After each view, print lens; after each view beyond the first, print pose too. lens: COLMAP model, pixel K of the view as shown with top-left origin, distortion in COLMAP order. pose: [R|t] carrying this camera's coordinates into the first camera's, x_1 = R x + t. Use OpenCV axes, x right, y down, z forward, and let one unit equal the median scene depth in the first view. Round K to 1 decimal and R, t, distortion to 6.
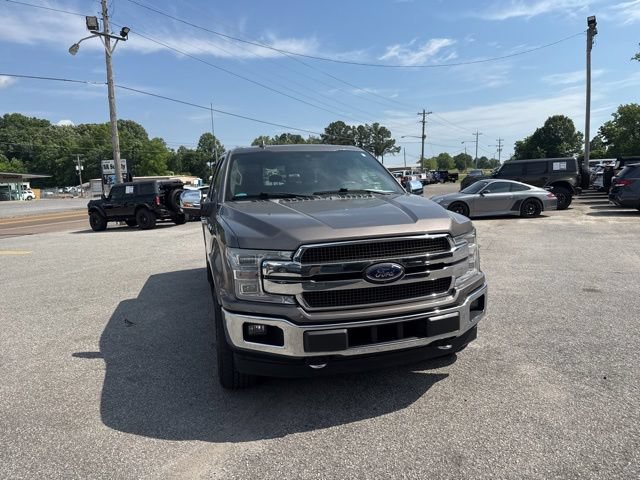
lens RADIAL K [[451.5, 0, 323.6], [0, 451.5, 243.2], [0, 0, 1]] dist [0.033883, -0.037220]
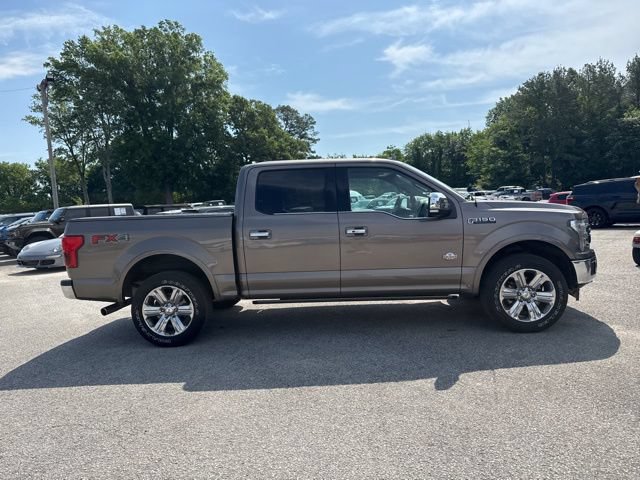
lens RADIAL K [[449.1, 0, 323.6], [0, 449.1, 244.6], [0, 0, 1]] dist [0.041033, -0.049143]
pose [[0.328645, -0.054642, 0.942871, -0.189851], [0.171314, 0.985213, -0.002617, -0.005023], [-0.928786, 0.162387, 0.333147, 0.124314]]
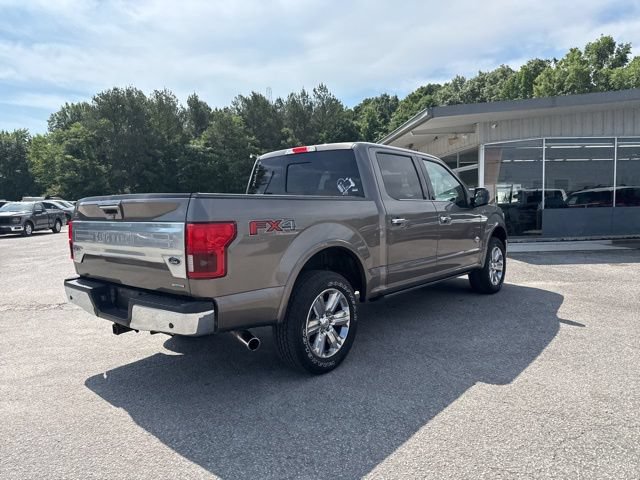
lens RADIAL K [[449.1, 0, 324.9], [0, 449.1, 243.0], [0, 0, 1]] dist [0.041033, -0.049143]
pose [[-0.560830, -0.016428, 0.827768, -0.155894], [0.160728, 0.978622, 0.128319, -0.027424], [-0.812180, 0.205011, -0.546200, 0.291700]]
